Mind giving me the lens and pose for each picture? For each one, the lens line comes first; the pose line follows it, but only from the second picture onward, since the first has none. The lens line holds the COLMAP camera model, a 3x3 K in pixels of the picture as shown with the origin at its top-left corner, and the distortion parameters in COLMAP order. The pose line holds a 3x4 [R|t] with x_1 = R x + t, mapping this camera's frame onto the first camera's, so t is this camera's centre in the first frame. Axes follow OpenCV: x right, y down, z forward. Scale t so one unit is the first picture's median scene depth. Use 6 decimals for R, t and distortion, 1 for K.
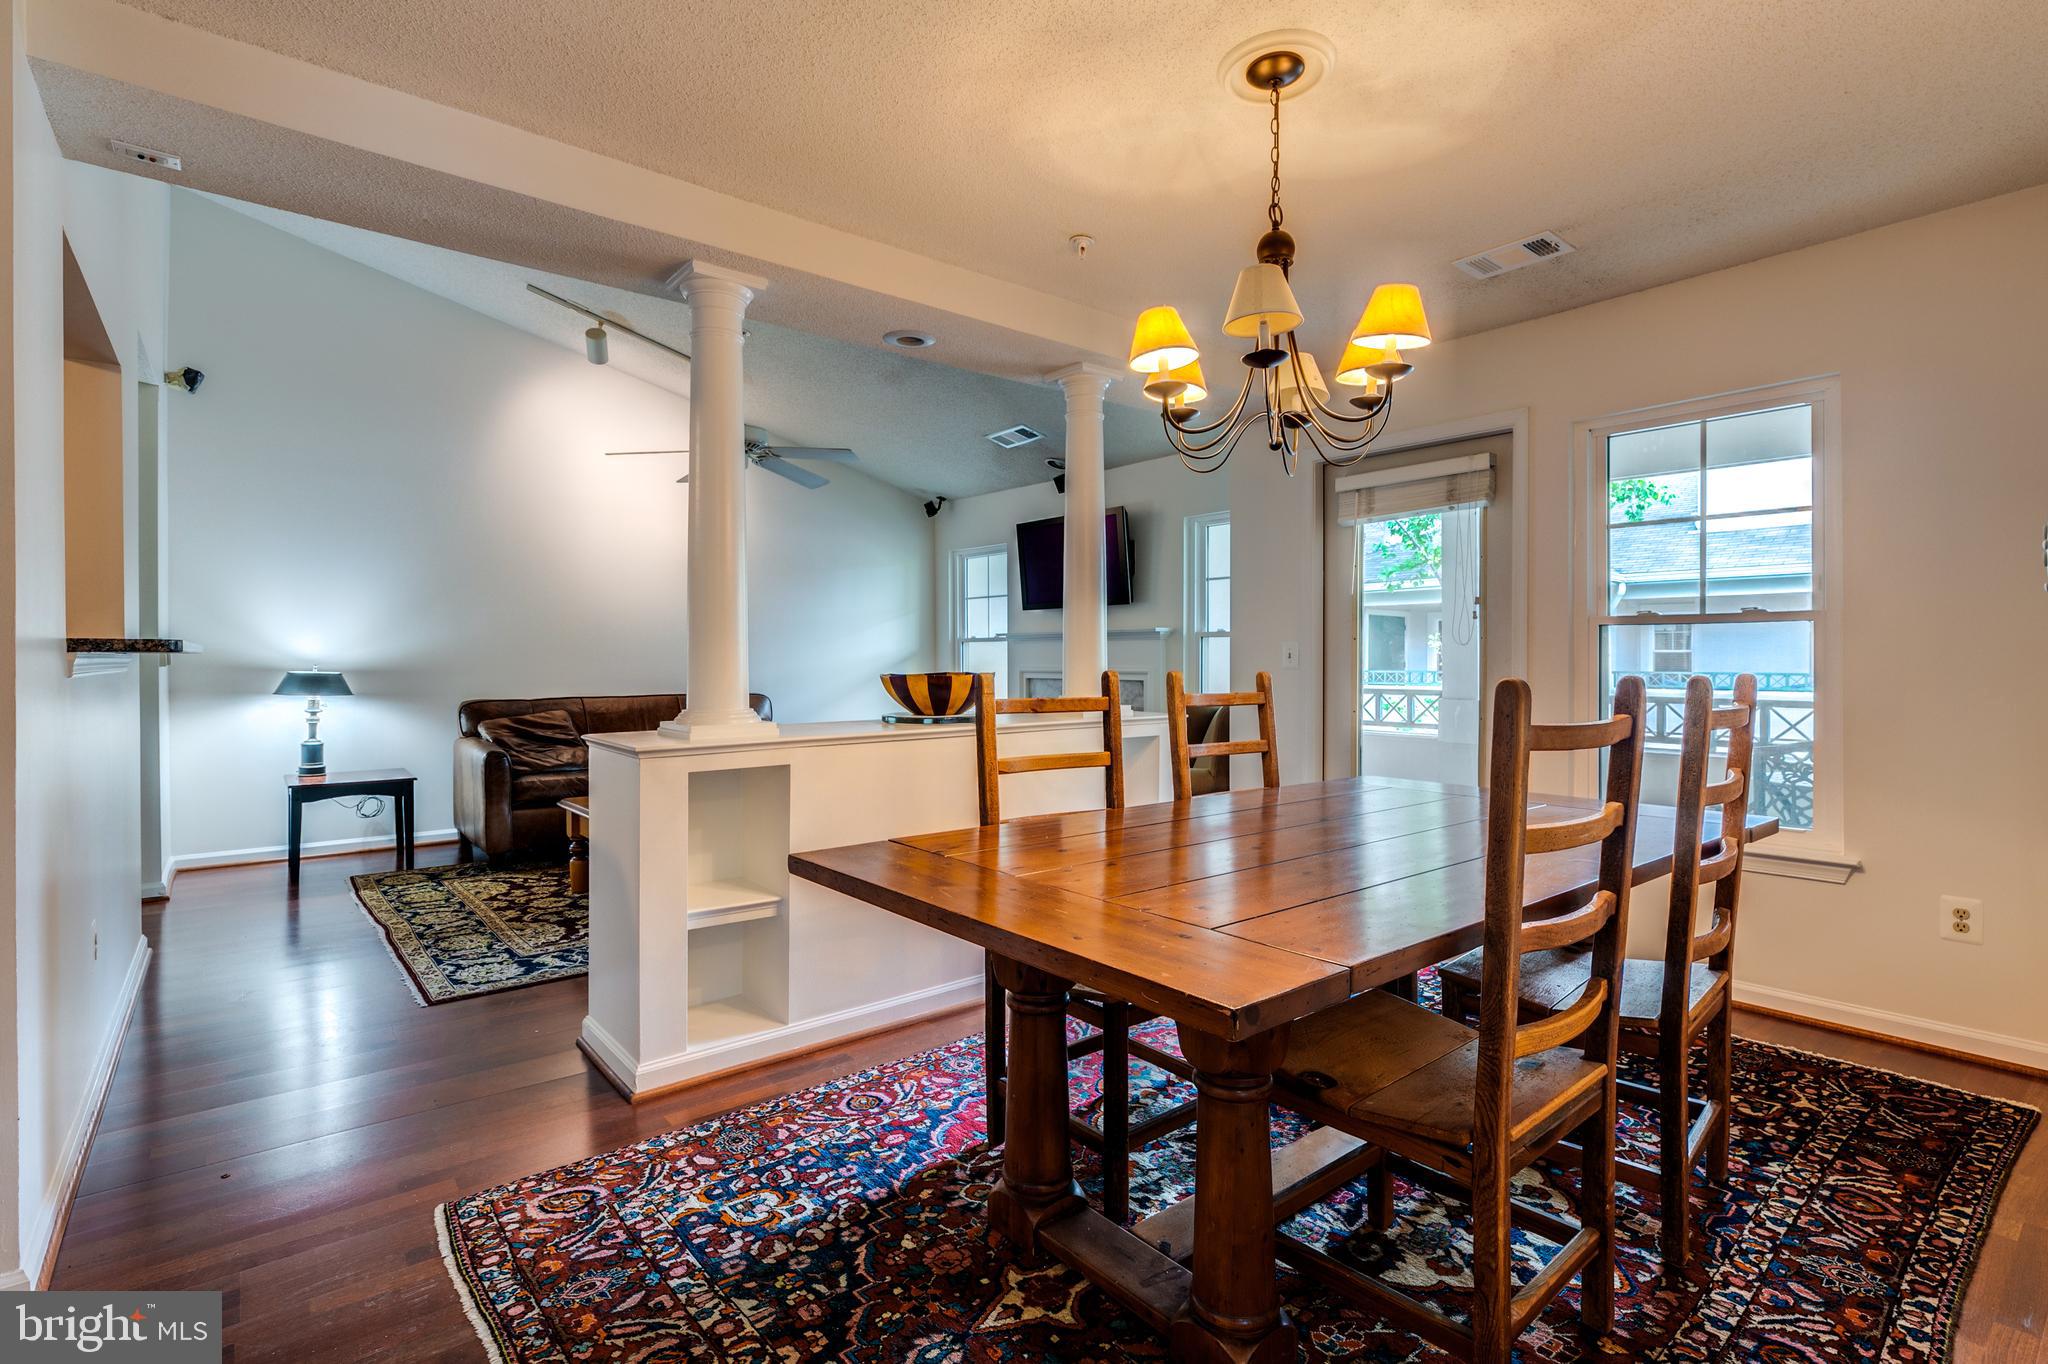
lens RADIAL K [[975.1, 0, 1025.5], [0, 975.1, 663.8], [0, 0, 1]] dist [-0.004275, -0.000535]
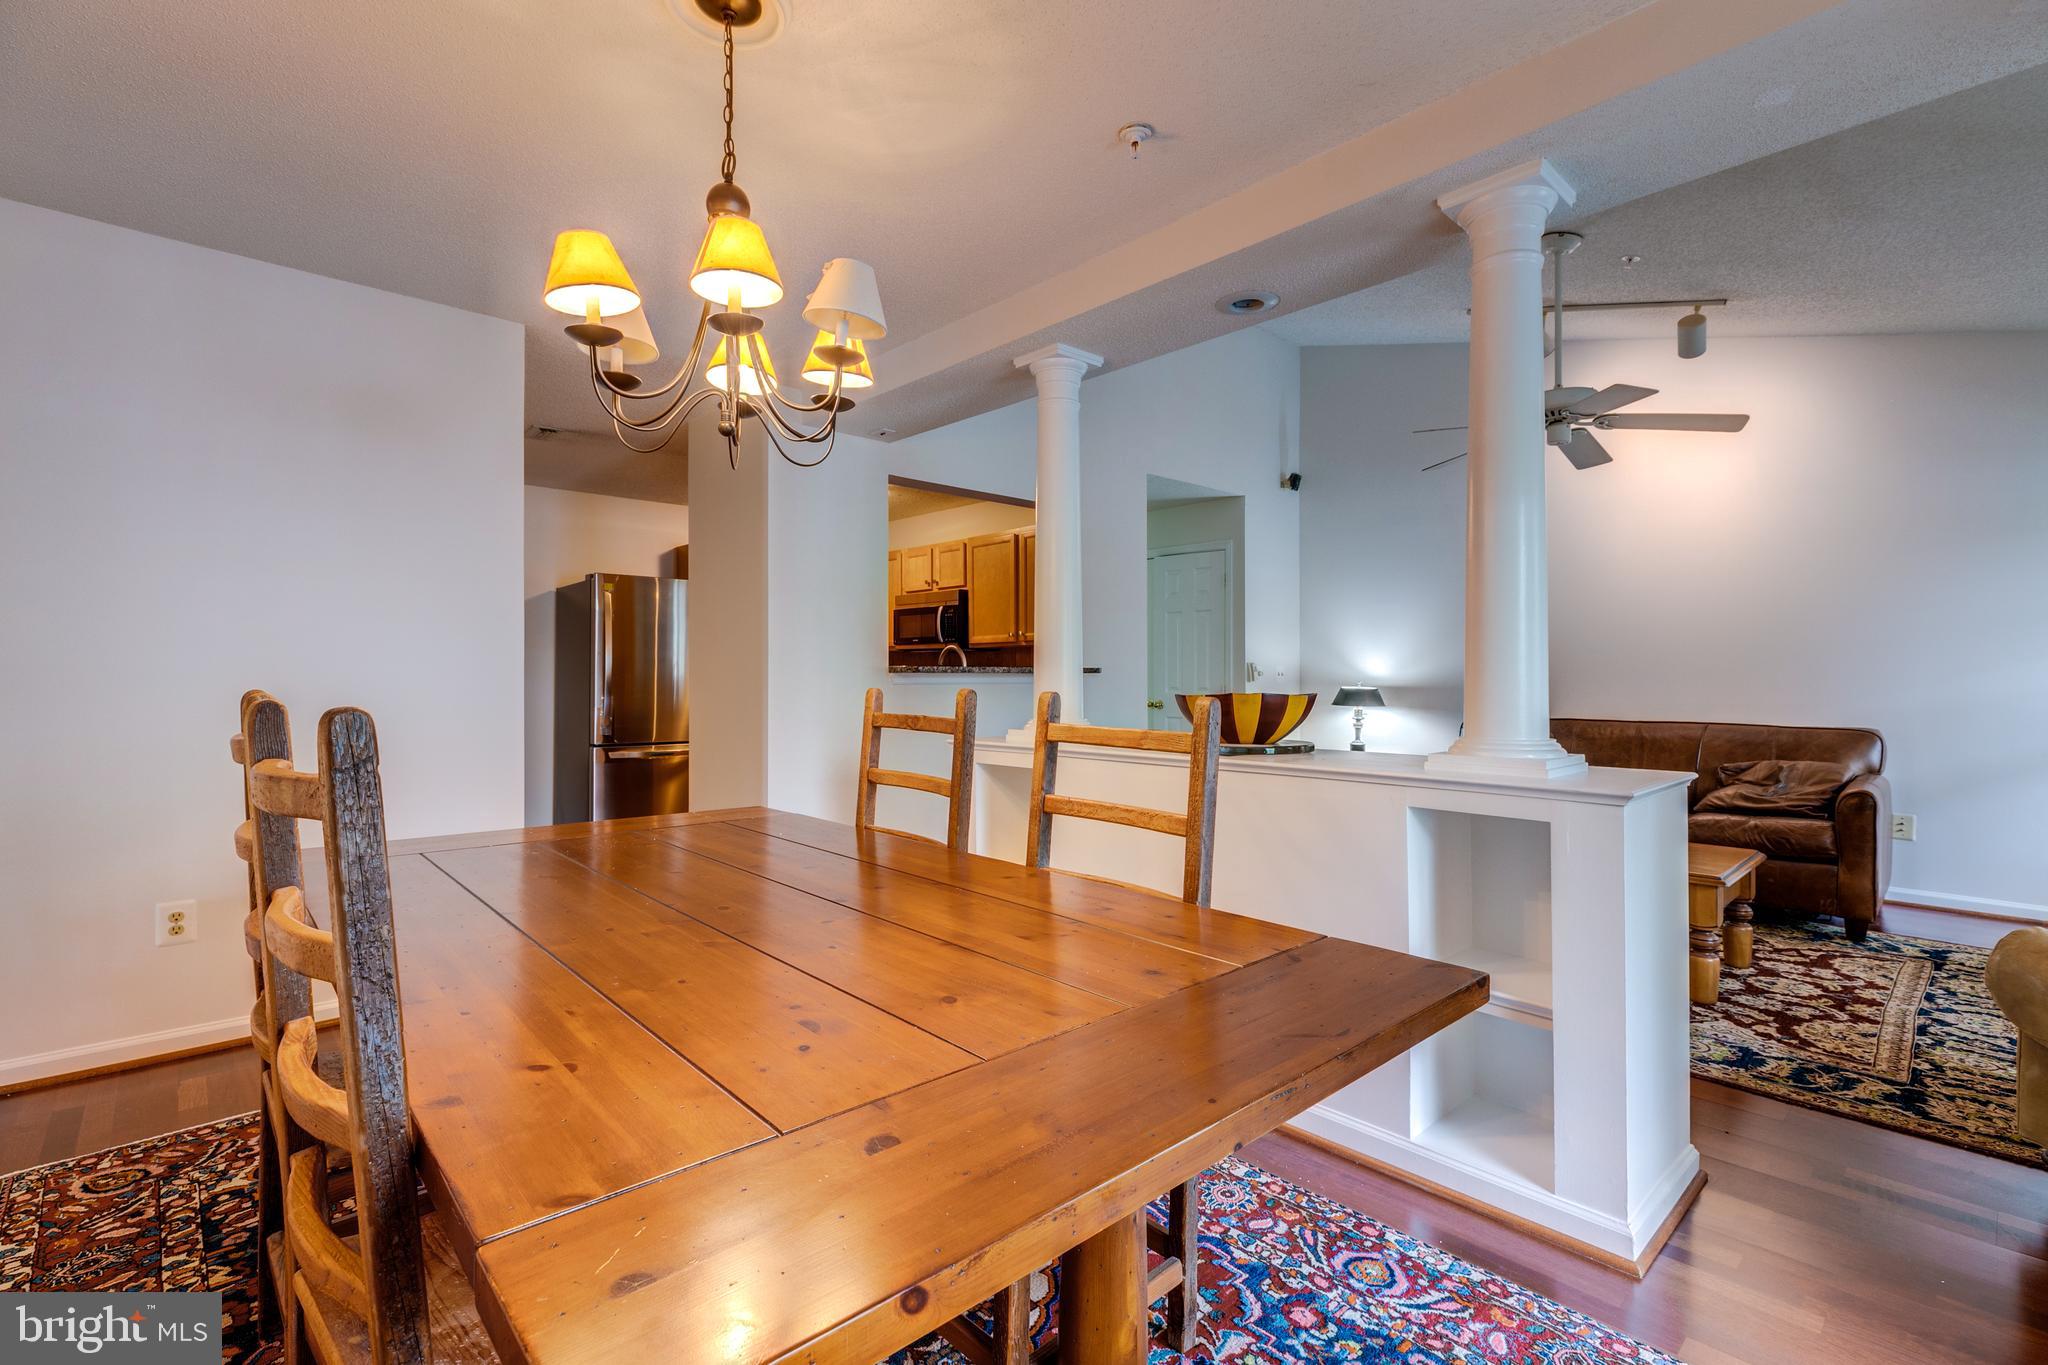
lens RADIAL K [[920.7, 0, 1024.0], [0, 920.7, 682.5], [0, 0, 1]] dist [-0.001392, 0.000639]
pose [[0.068717, 0.006895, -0.997612, 0.438396], [-0.005709, 0.999962, 0.006518, -0.003649], [0.997620, 0.005247, 0.068754, 0.482552]]
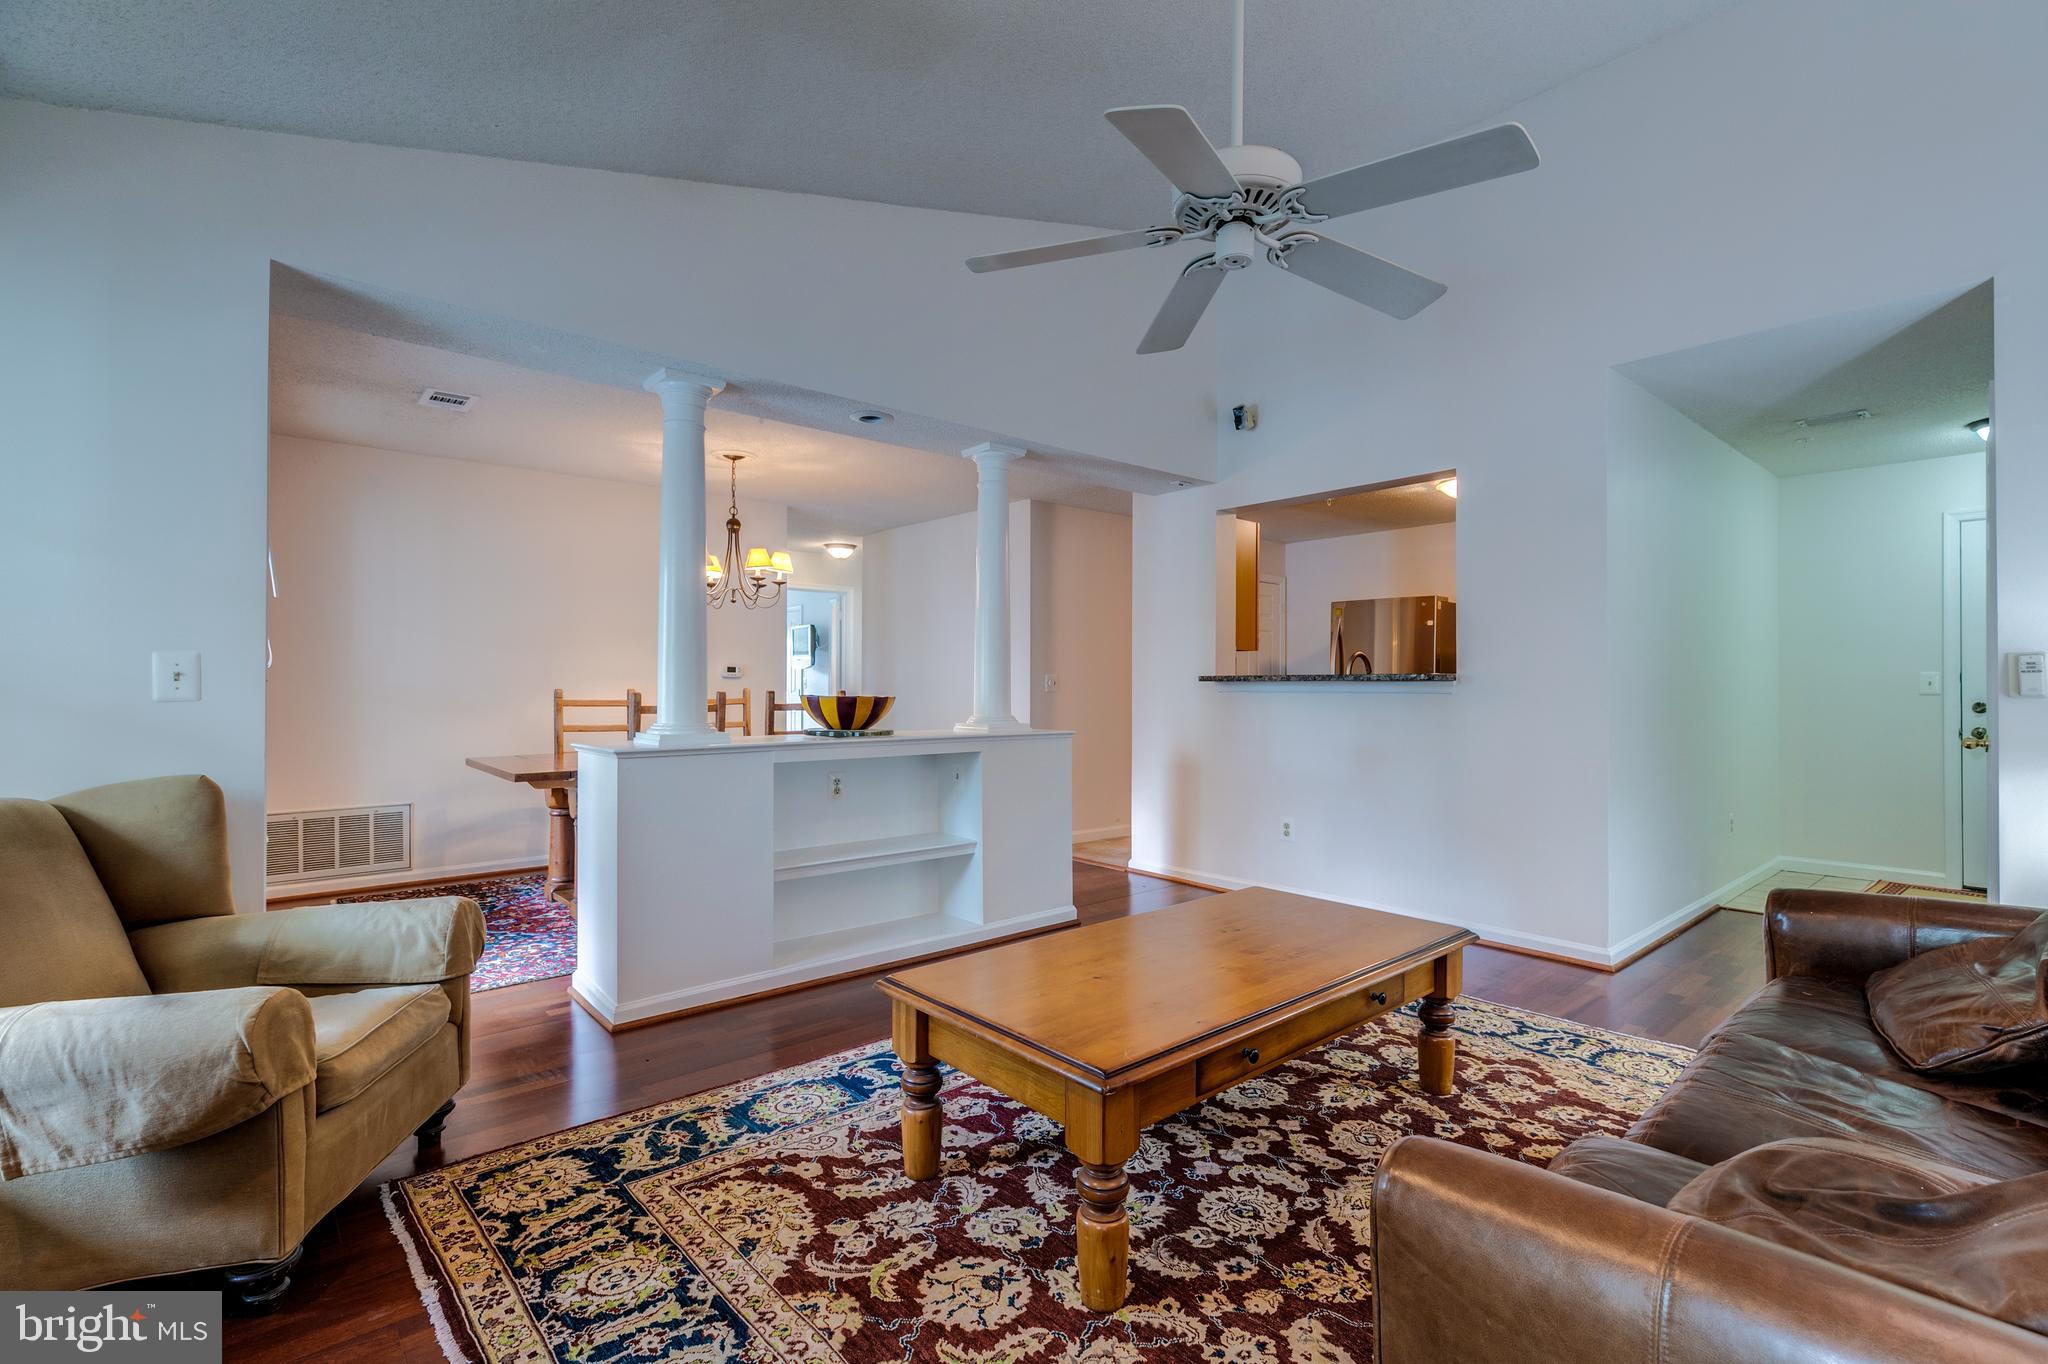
lens RADIAL K [[936.1, 0, 1023.8], [0, 936.1, 675.1], [0, 0, 1]] dist [-0.000909, -0.000119]
pose [[-0.999492, -0.002275, -0.031783, -0.175403], [-0.002205, 0.999995, -0.002244, -0.007706], [0.031788, -0.002173, -0.999492, 1.395263]]
